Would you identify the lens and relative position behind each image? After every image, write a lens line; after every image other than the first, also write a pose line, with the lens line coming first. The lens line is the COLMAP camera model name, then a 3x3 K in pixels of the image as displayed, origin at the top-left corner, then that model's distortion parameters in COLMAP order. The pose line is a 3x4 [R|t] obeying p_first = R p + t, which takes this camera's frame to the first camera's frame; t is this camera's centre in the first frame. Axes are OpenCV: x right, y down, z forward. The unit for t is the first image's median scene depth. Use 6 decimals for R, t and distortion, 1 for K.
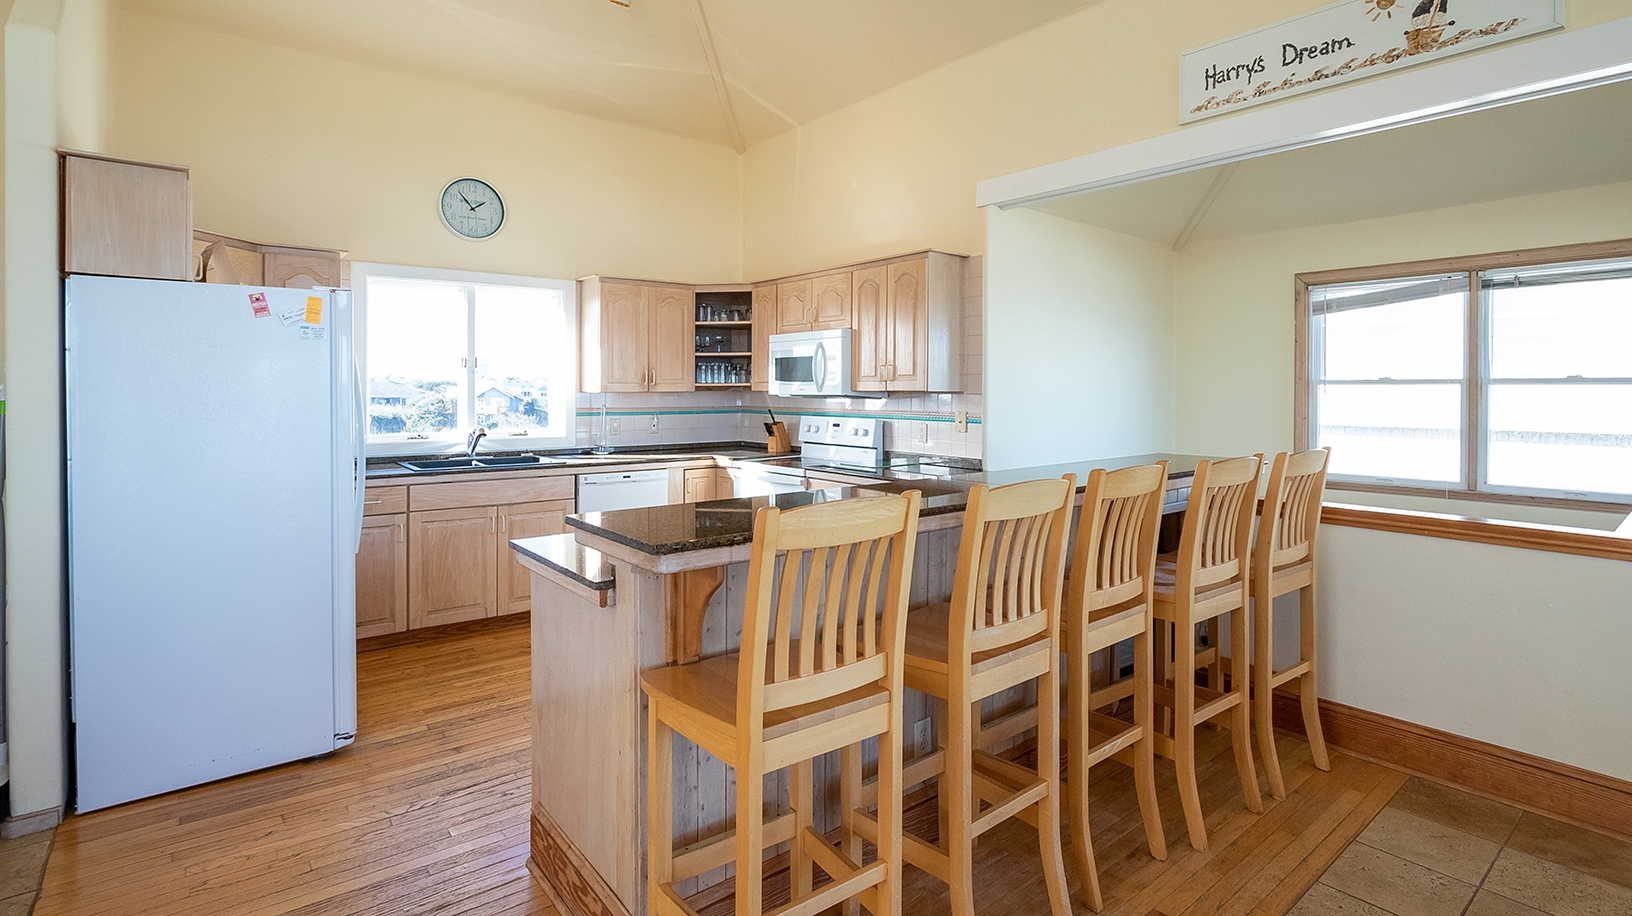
lens RADIAL K [[779.3, 0, 814.7], [0, 779.3, 487.2], [0, 0, 1]] dist [-0.001194, -0.000096]
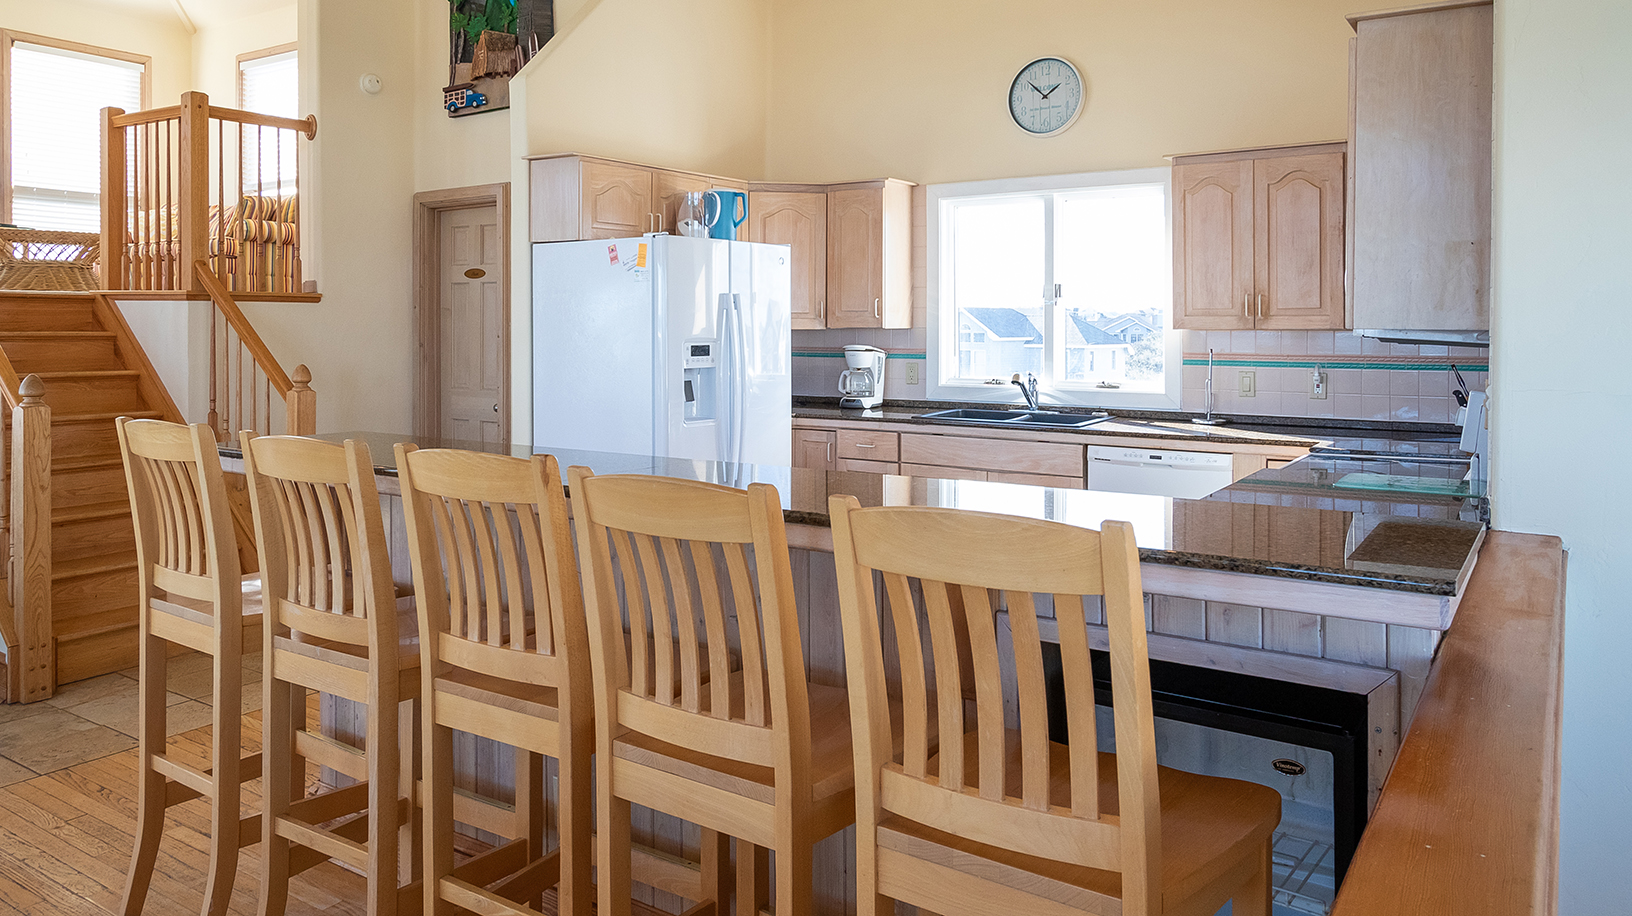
lens RADIAL K [[1128.2, 0, 816.0], [0, 1128.2, 458.0], [0, 0, 1]] dist [0.001079, 0.001676]
pose [[0.309455, 0.112805, -0.944199, 0.609468], [-0.118579, 0.989766, 0.079386, -0.058122], [0.943492, 0.087396, 0.319665, 0.447341]]
